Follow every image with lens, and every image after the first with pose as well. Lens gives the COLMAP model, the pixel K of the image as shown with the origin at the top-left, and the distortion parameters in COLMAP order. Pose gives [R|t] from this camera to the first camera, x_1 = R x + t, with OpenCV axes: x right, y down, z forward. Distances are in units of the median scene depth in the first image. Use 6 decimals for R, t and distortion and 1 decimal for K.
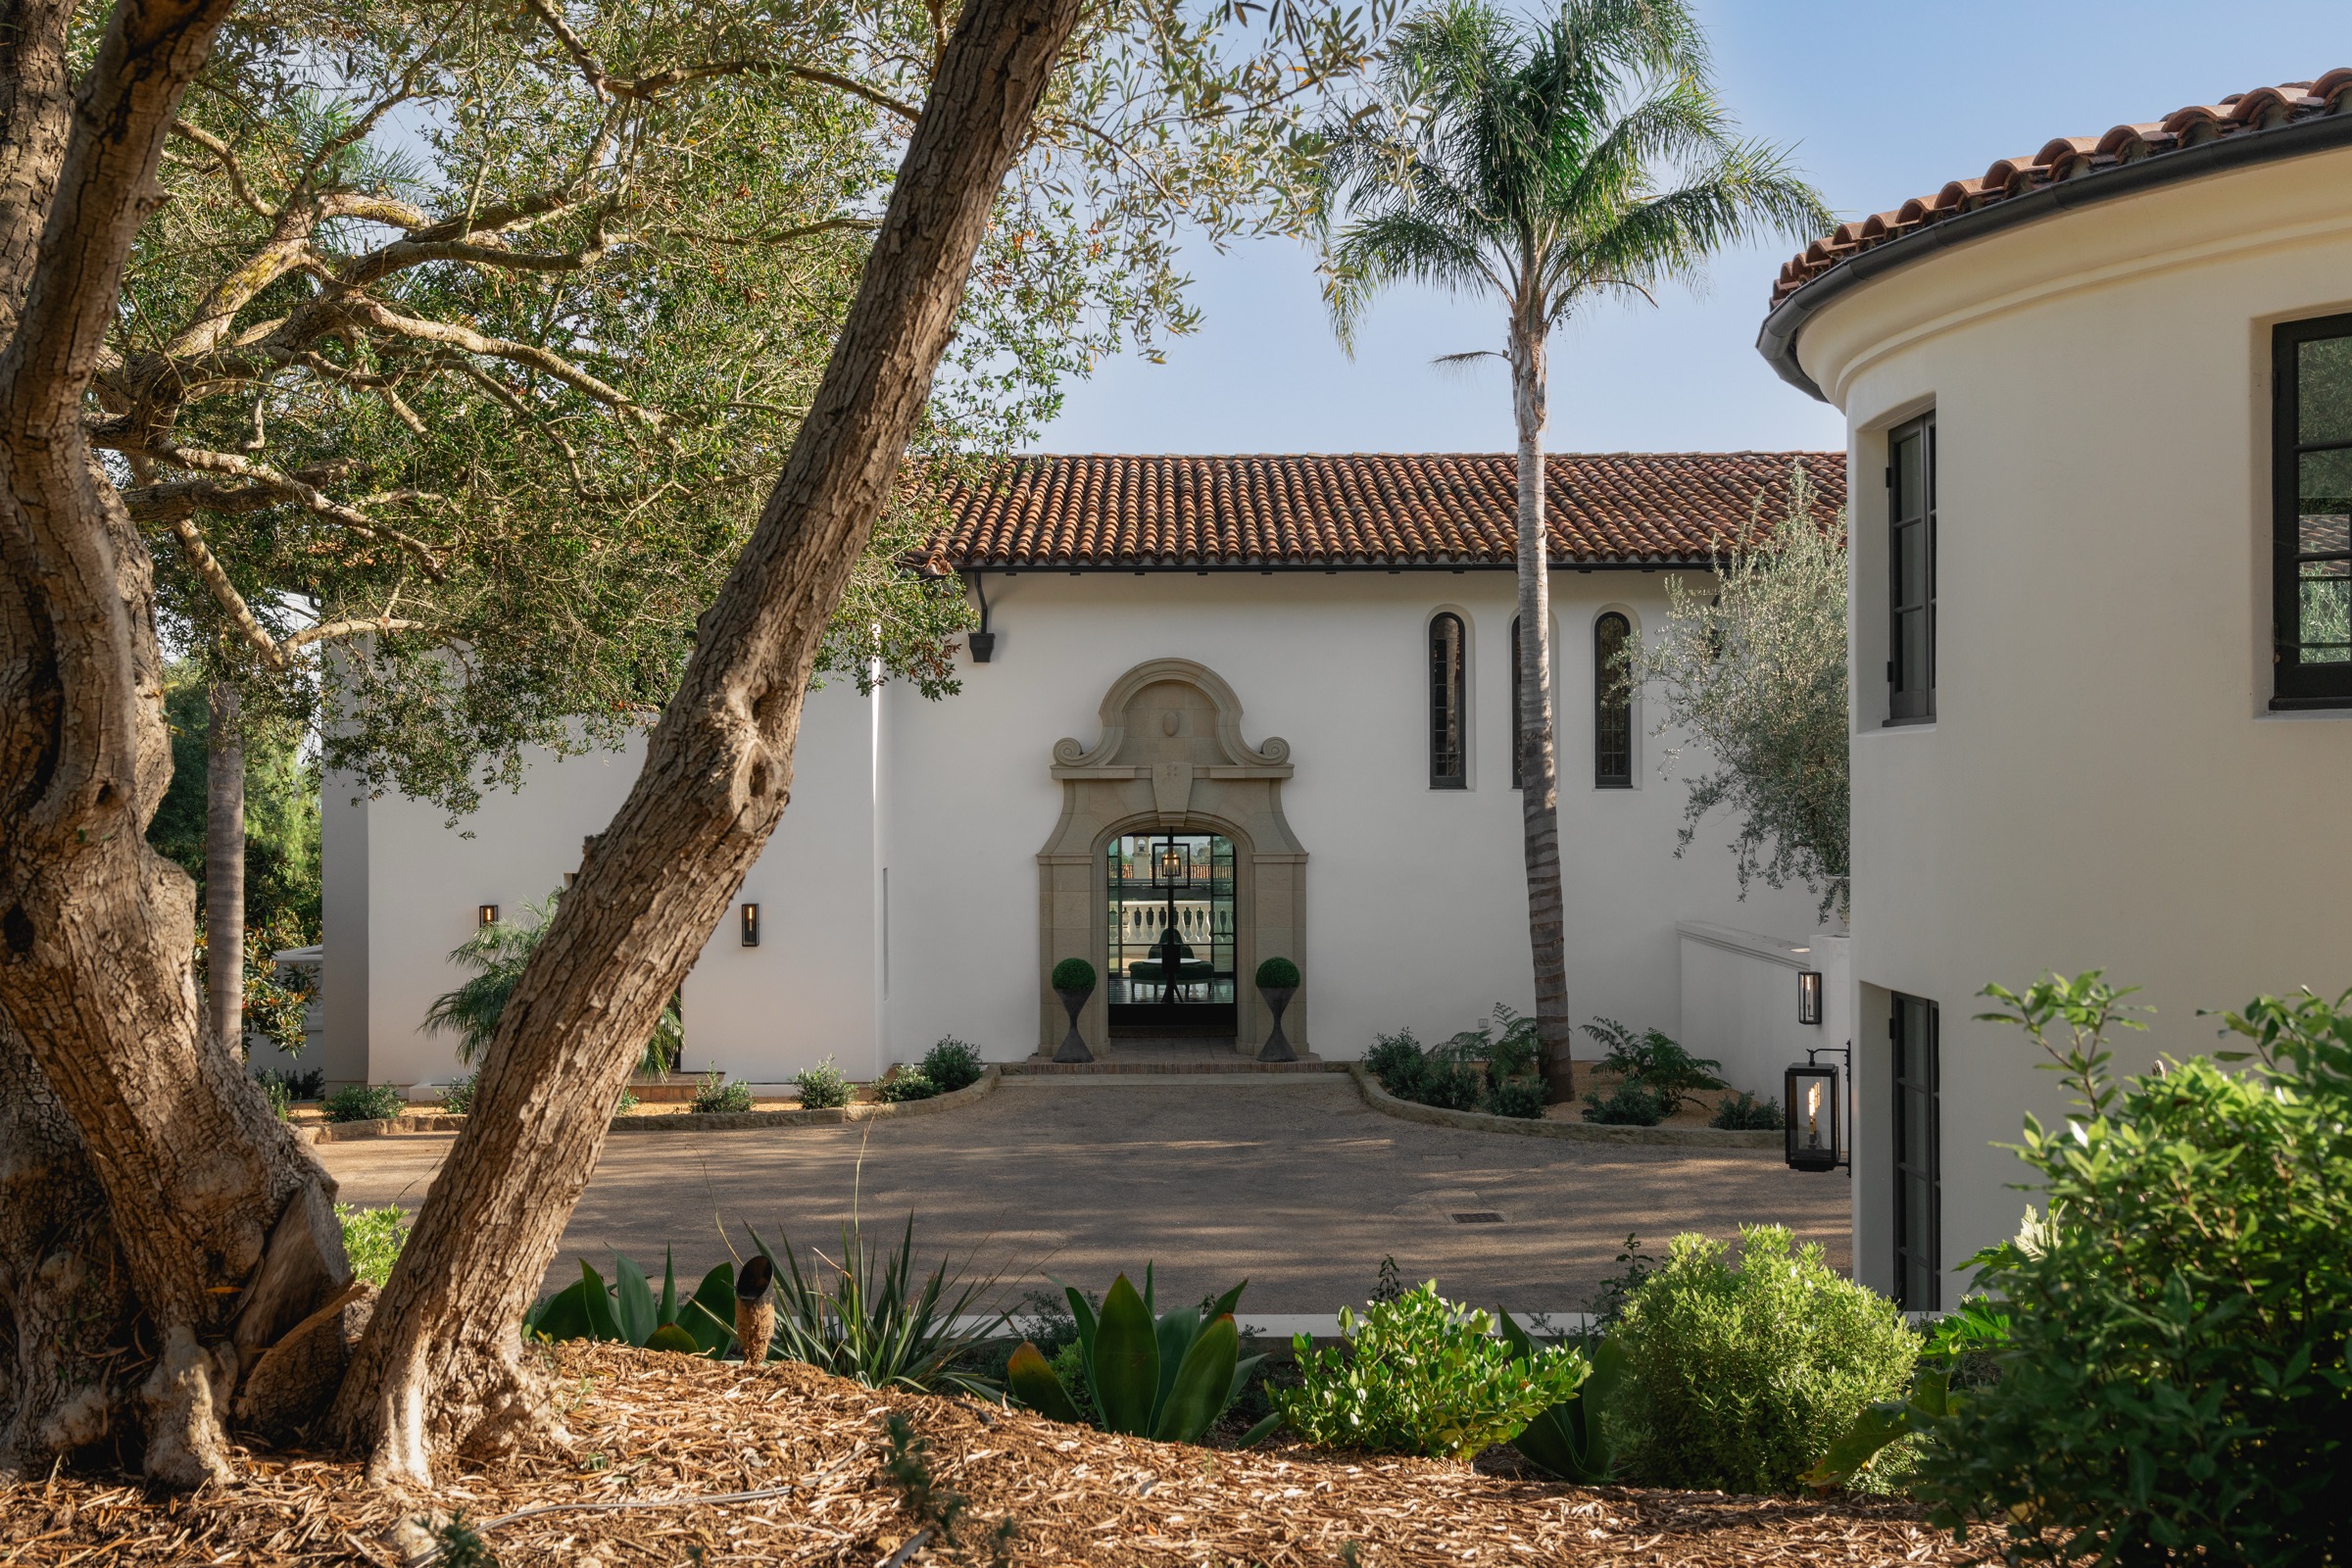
lens RADIAL K [[2275.8, 0, 1176.0], [0, 2275.8, 784.0], [0, 0, 1]] dist [0.007986, 0.011975]
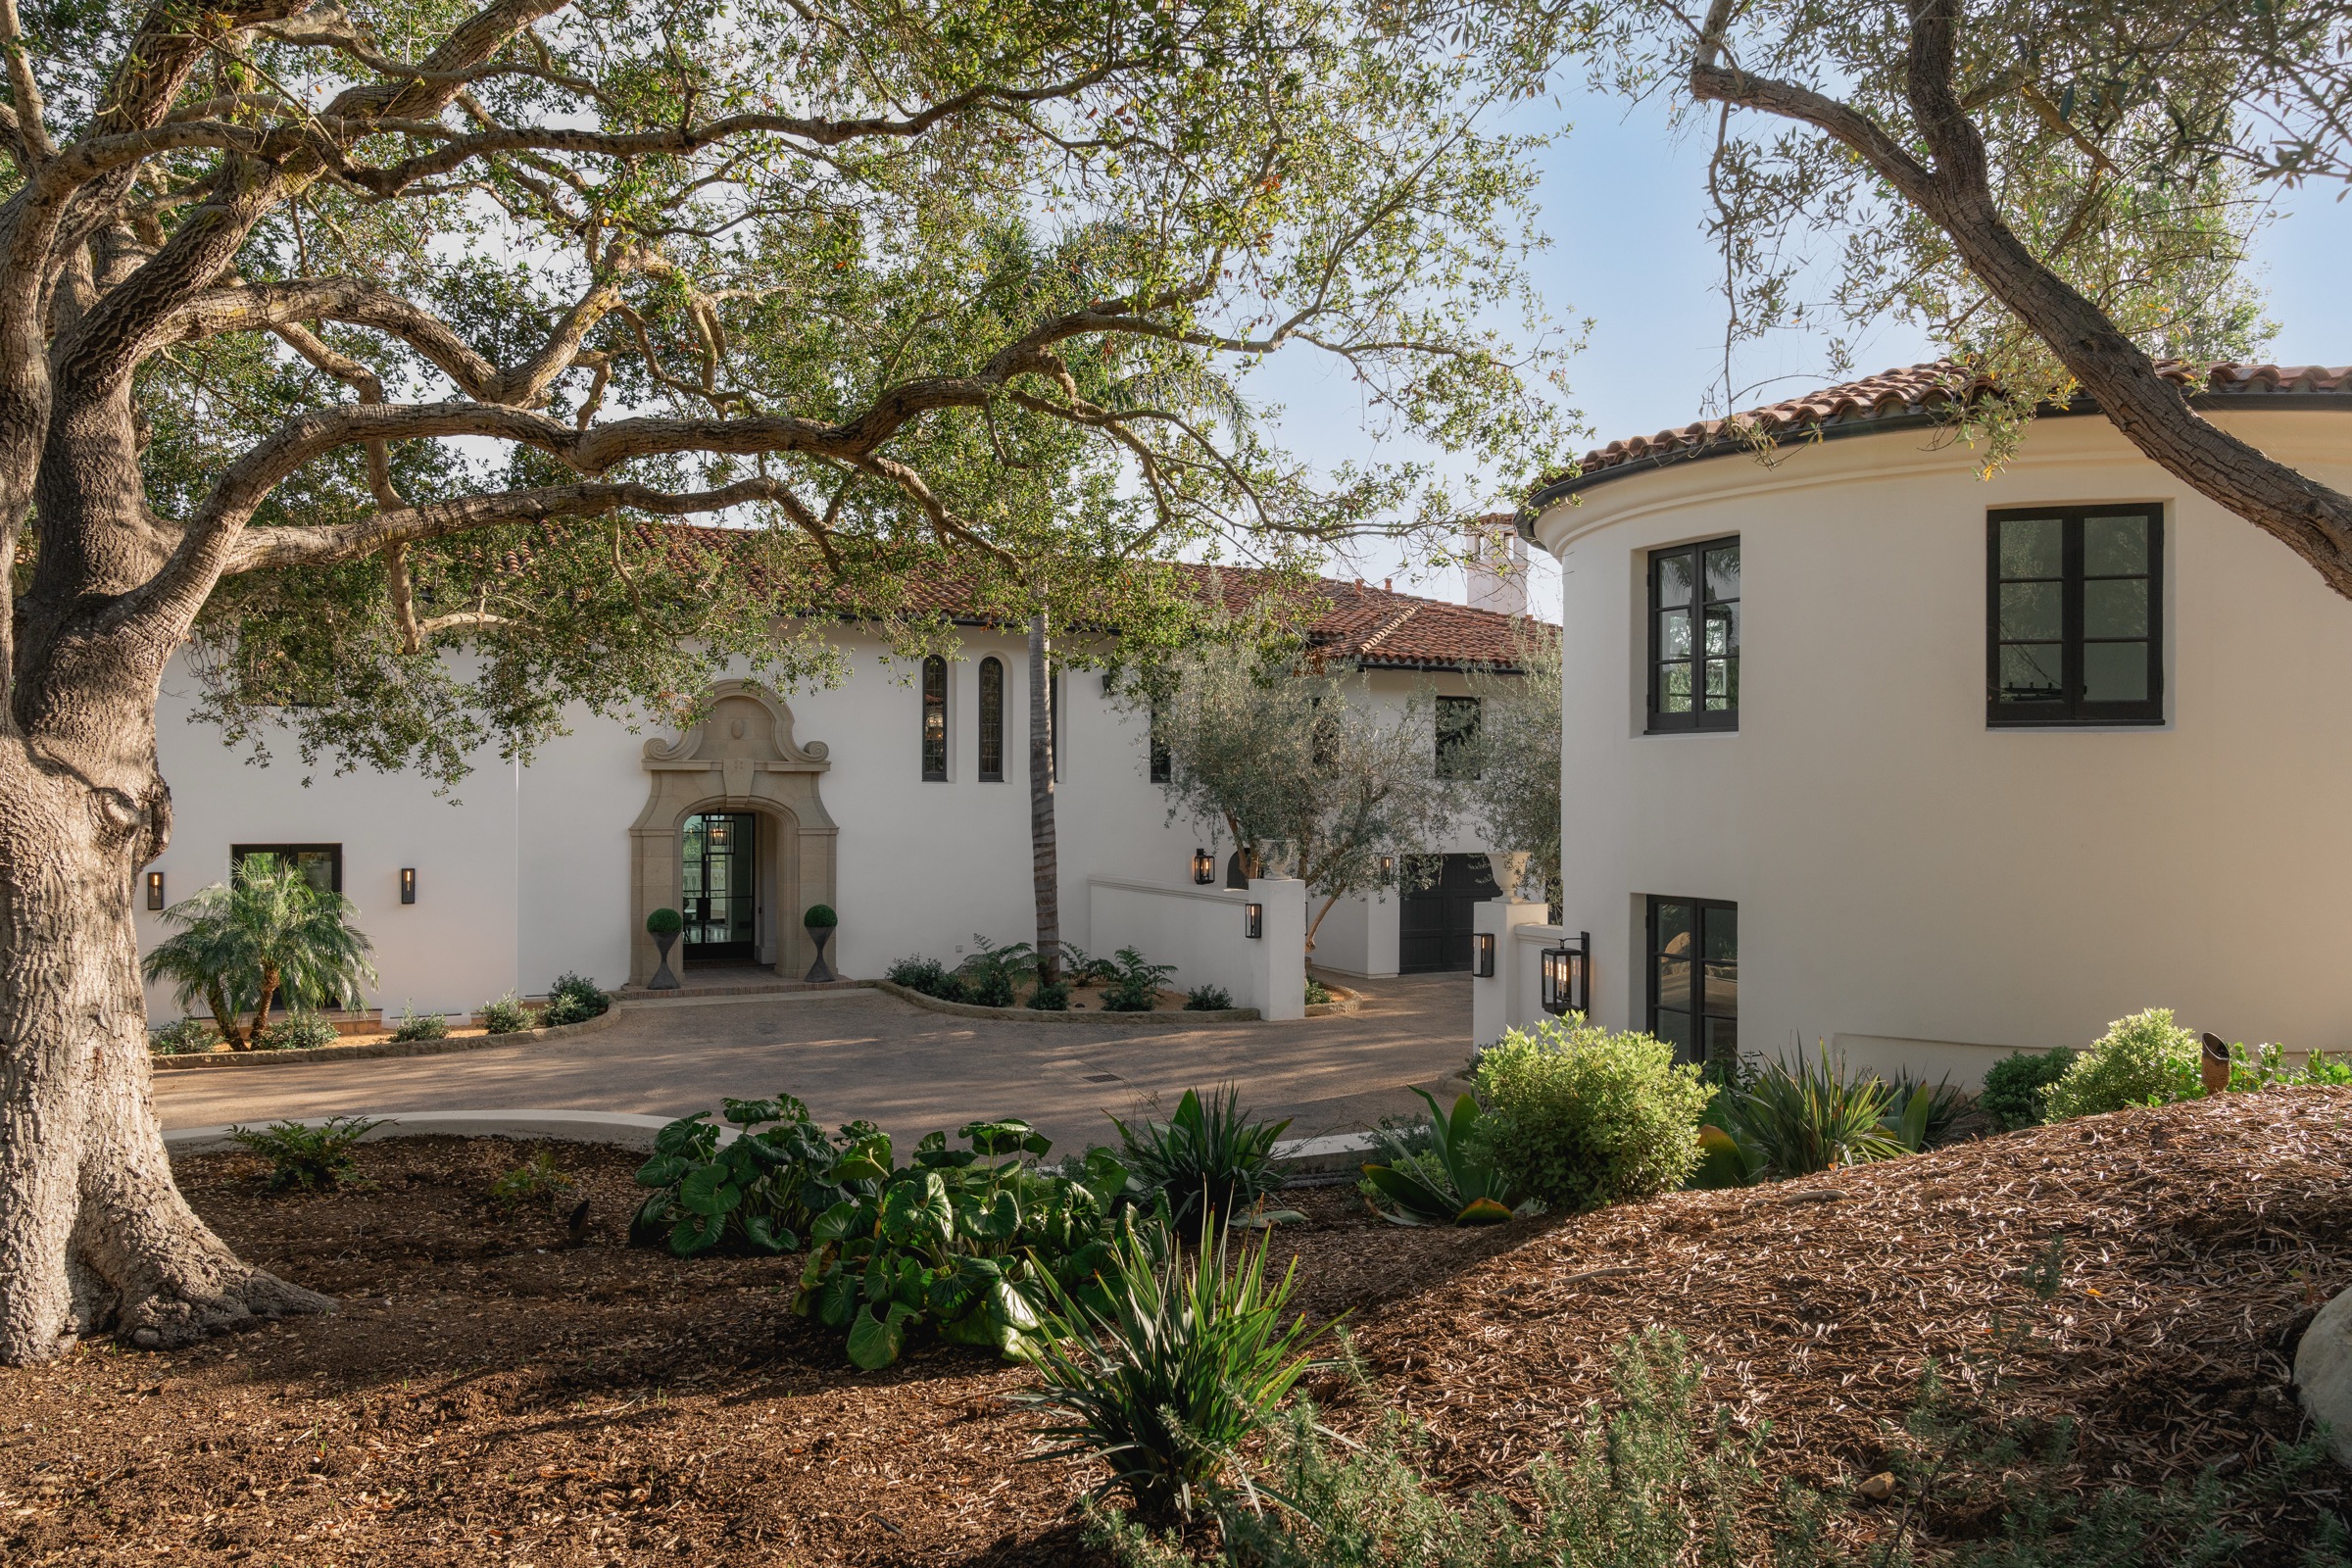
lens RADIAL K [[1623.4, 0, 1176.0], [0, 1623.4, 784.0], [0, 0, 1]] dist [0.001436, 0.003068]
pose [[0.896174, 0.012220, 0.443535, -0.218297], [-0.011115, 0.999925, -0.005090, 0.008364], [-0.443564, -0.000369, 0.896243, 0.051337]]
